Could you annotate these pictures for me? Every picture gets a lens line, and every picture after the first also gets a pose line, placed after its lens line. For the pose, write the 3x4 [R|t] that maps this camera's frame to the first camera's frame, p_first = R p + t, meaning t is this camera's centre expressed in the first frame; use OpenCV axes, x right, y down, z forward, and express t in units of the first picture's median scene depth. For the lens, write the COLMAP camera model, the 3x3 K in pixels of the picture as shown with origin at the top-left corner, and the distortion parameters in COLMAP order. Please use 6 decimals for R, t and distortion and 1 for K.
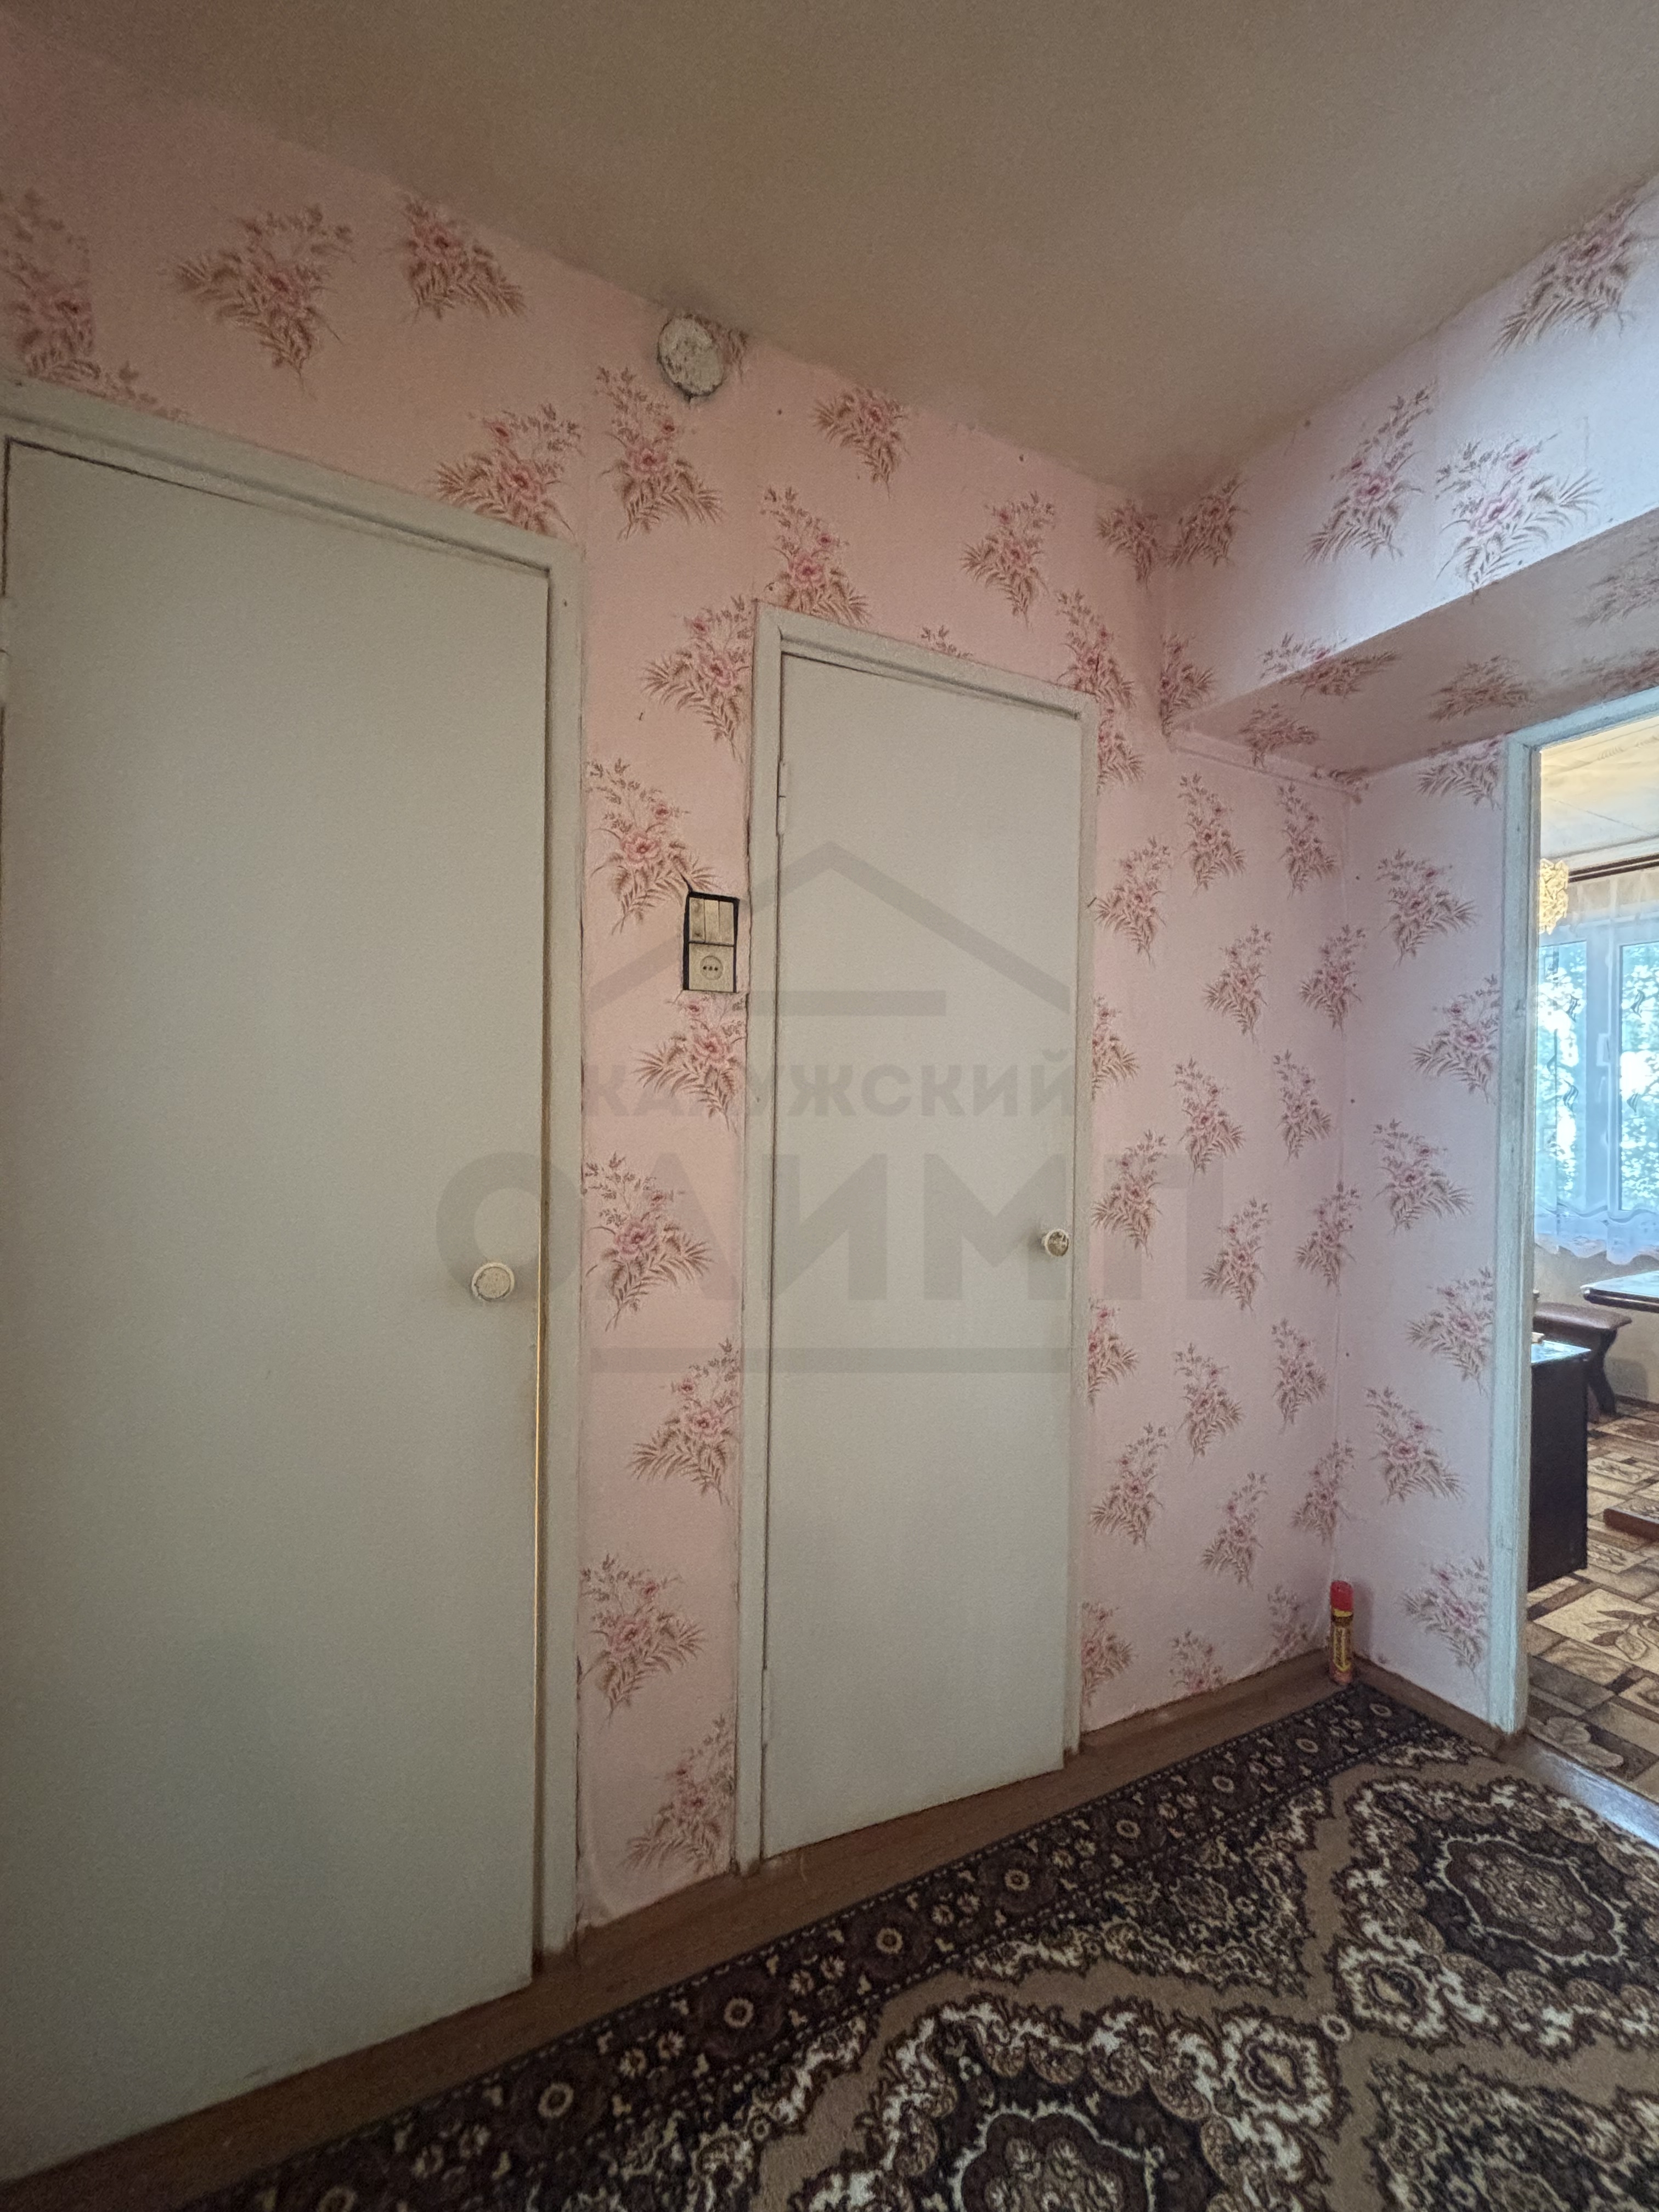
lens RADIAL K [[890.4, 0, 829.4], [0, 890.4, 1116.5], [0, 0, 1]] dist [-0.001006, 0.000333]
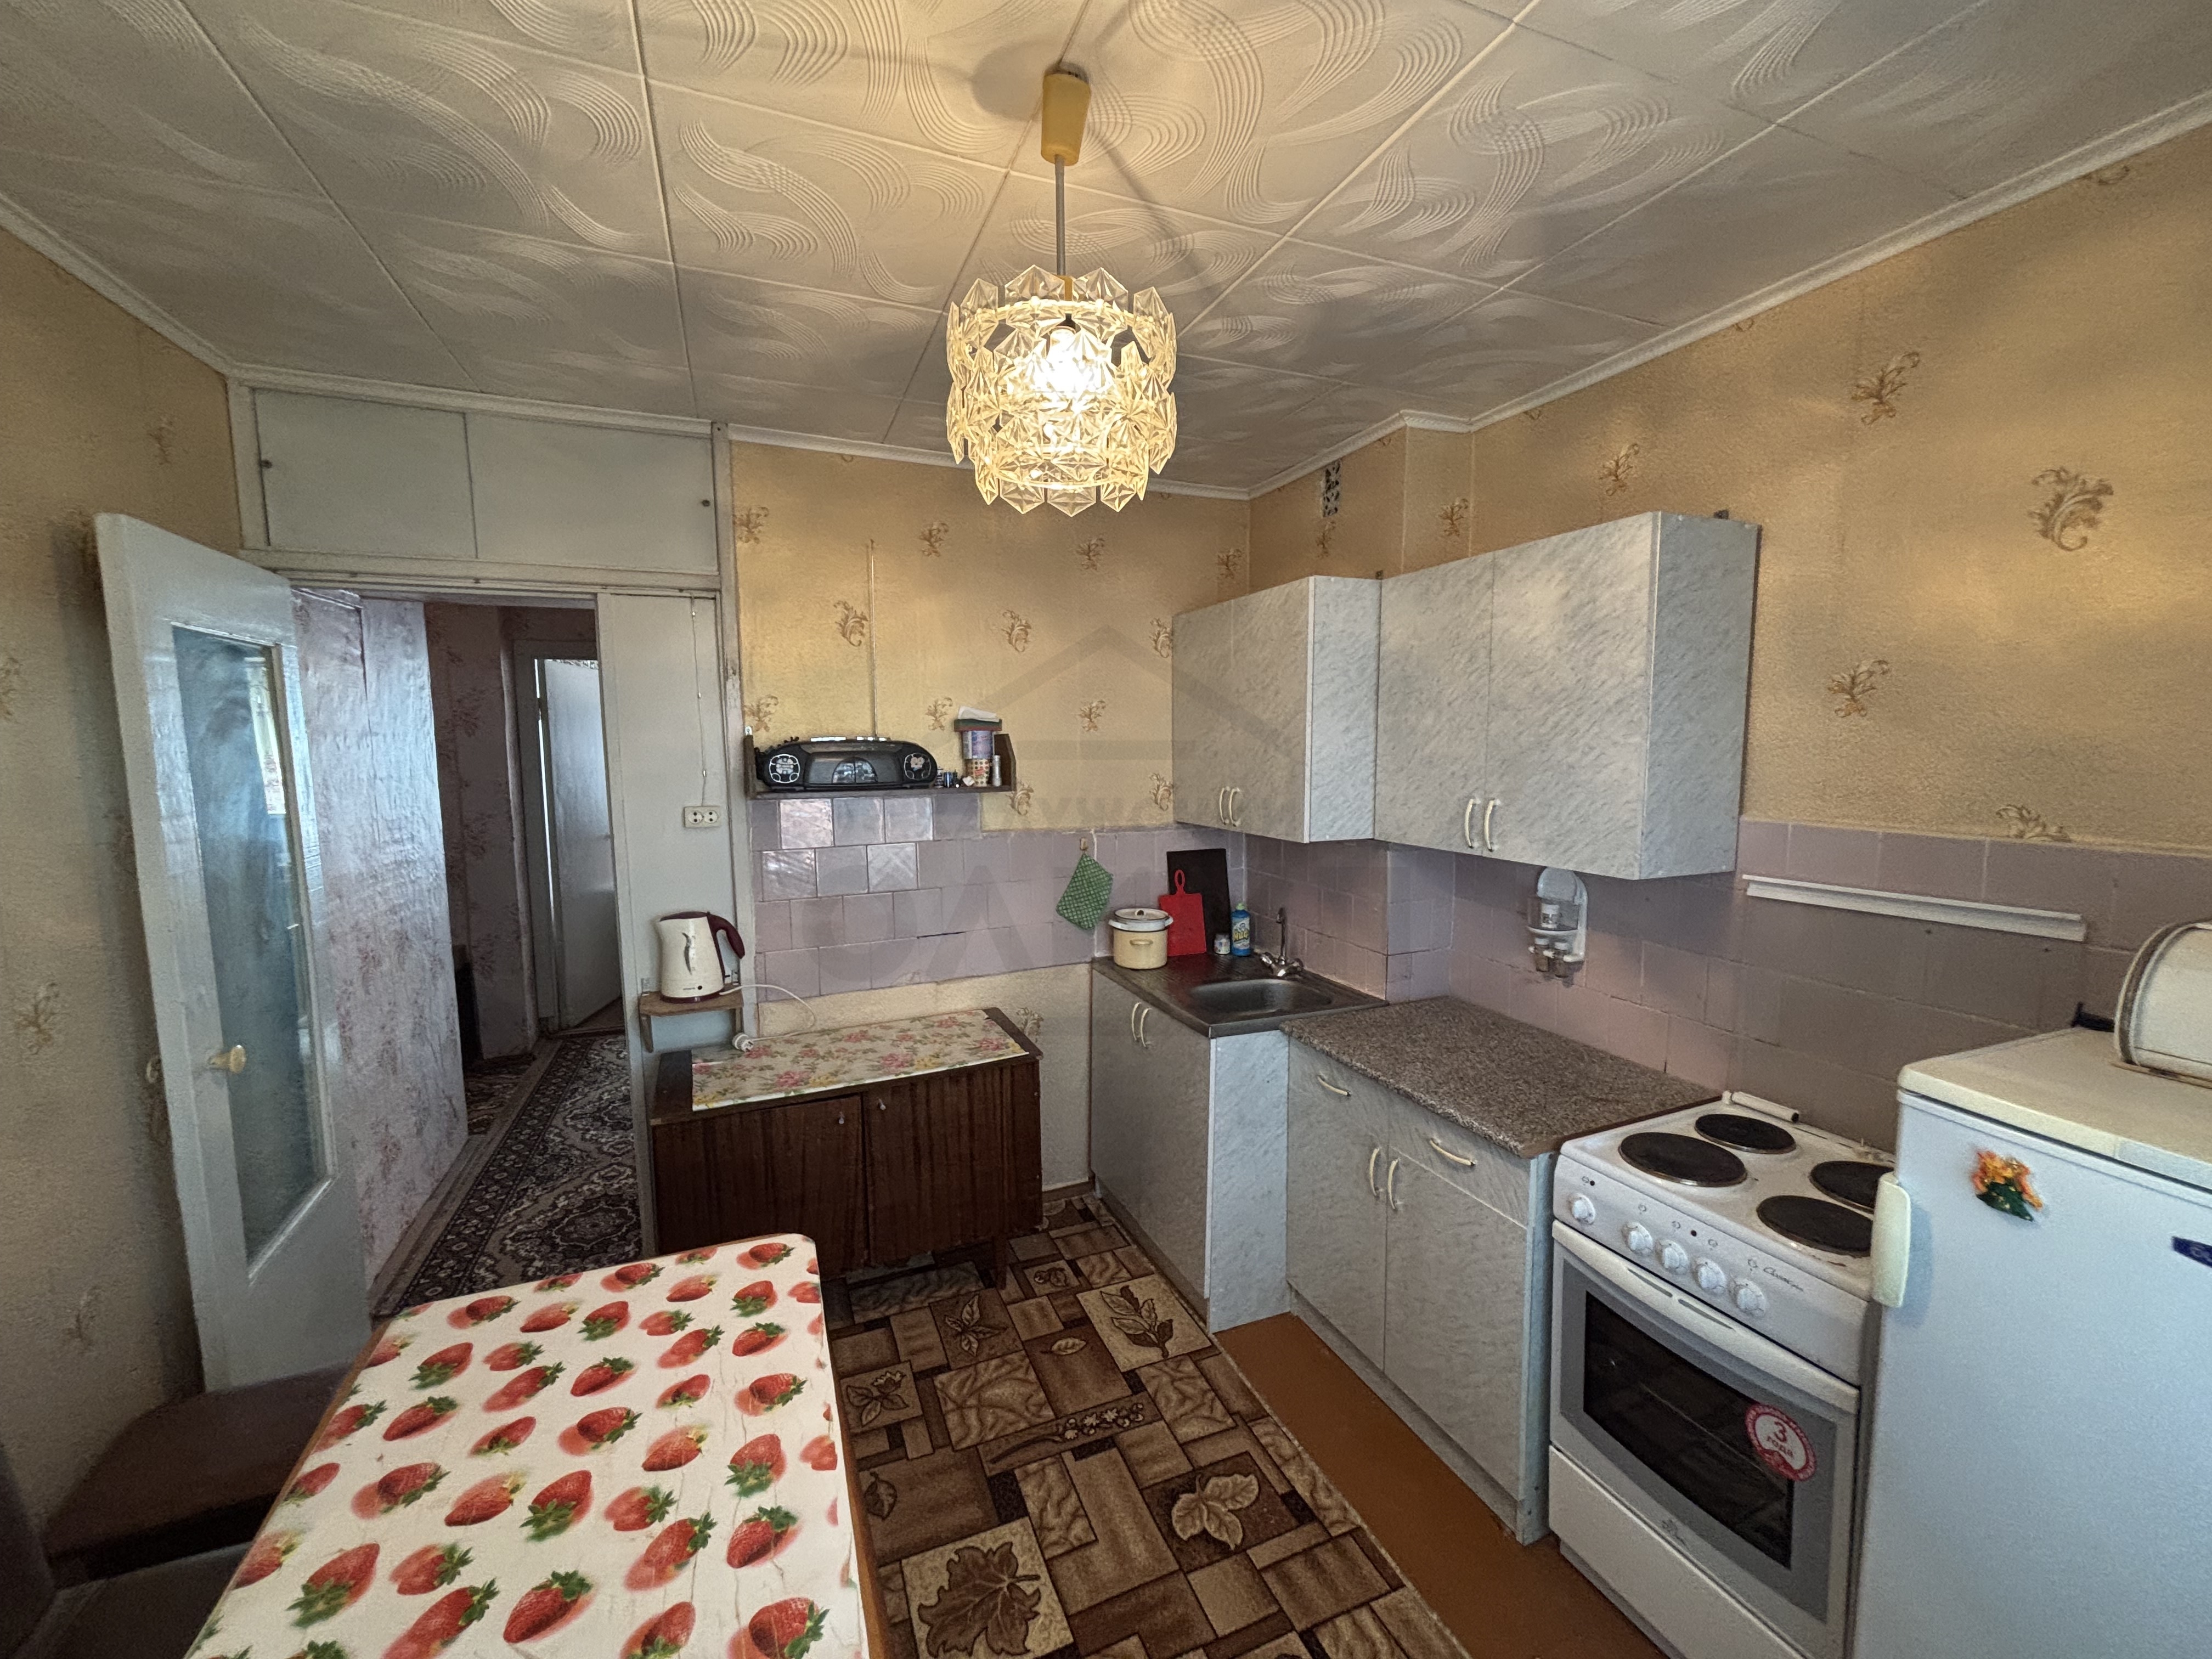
lens RADIAL K [[890.4, 0, 1102.6], [0, 890.4, 830.4], [0, 0, 1]] dist [-0.001006, 0.000333]
pose [[-0.116282, 0.083617, -0.989690, 3.134701], [0.011653, 0.996496, 0.082823, -0.201886], [0.993148, -0.001902, -0.116849, 1.732921]]
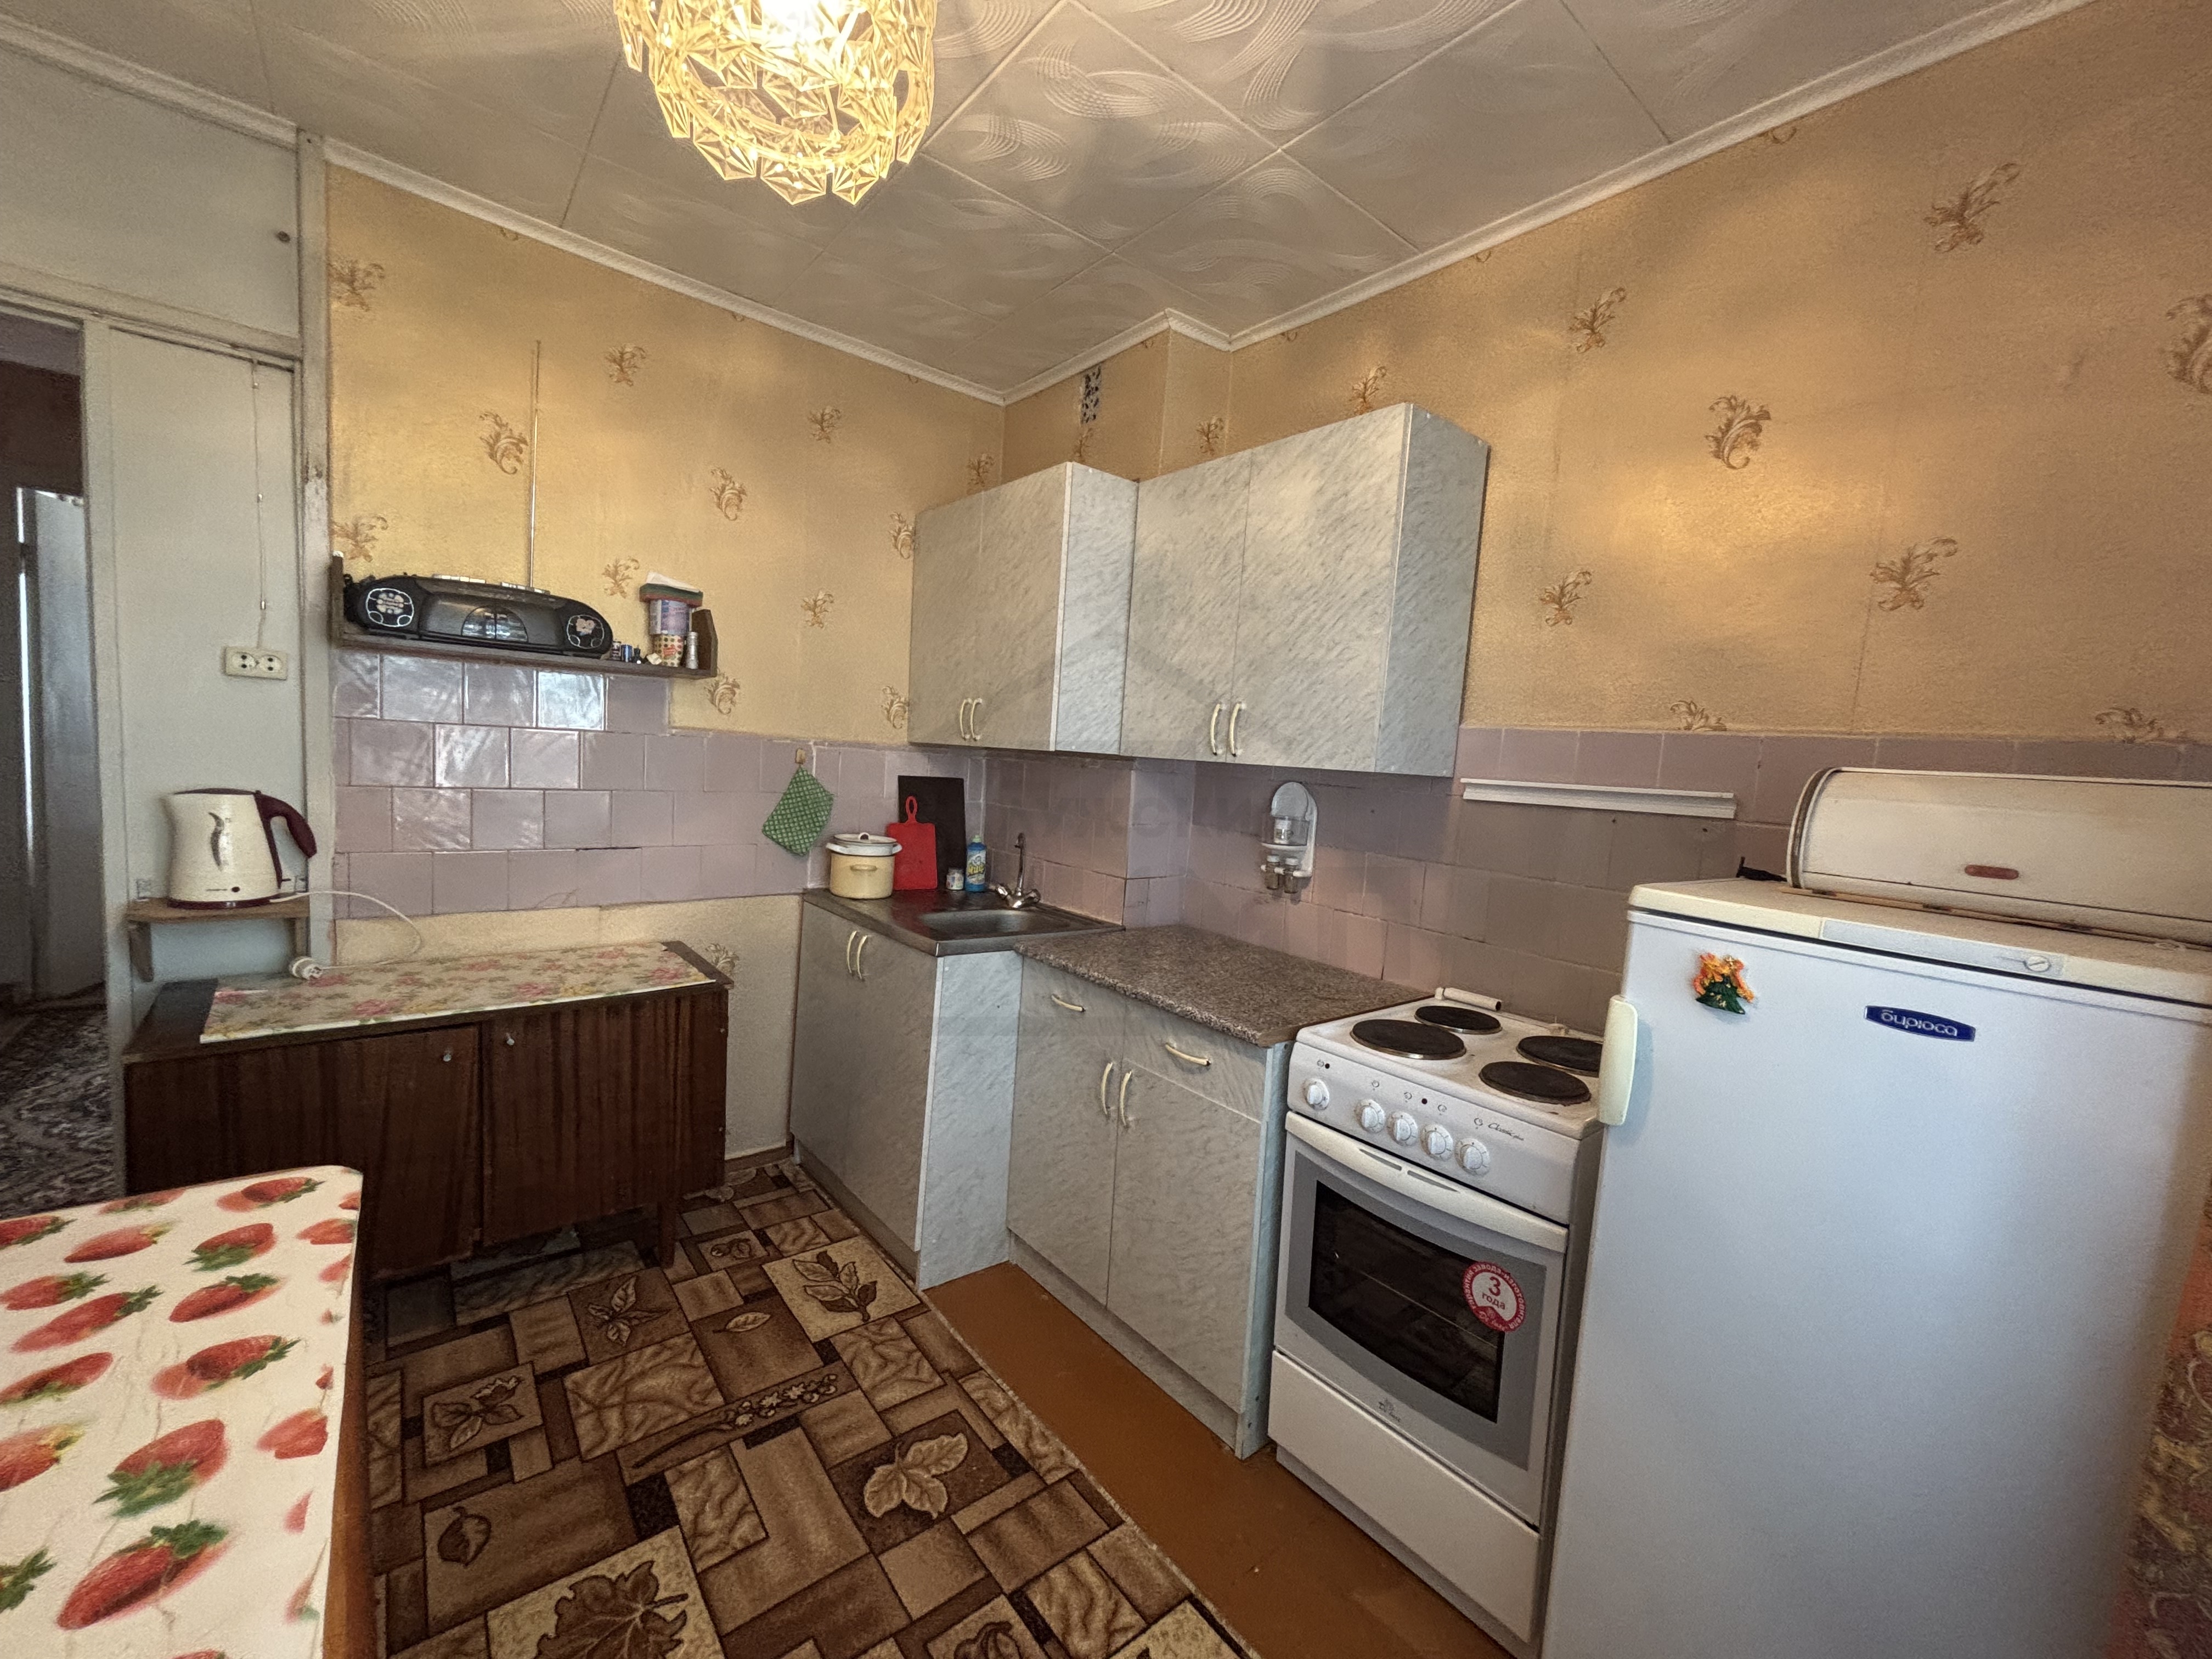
lens RADIAL K [[890.4, 0, 1102.4], [0, 890.4, 830.3], [0, 0, 1]] dist [-0.001006, 0.000333]
pose [[0.175098, 0.078341, -0.981429, 2.984747], [-0.058433, 0.995899, 0.069071, -0.000278], [0.982816, 0.045254, 0.178957, 1.735479]]
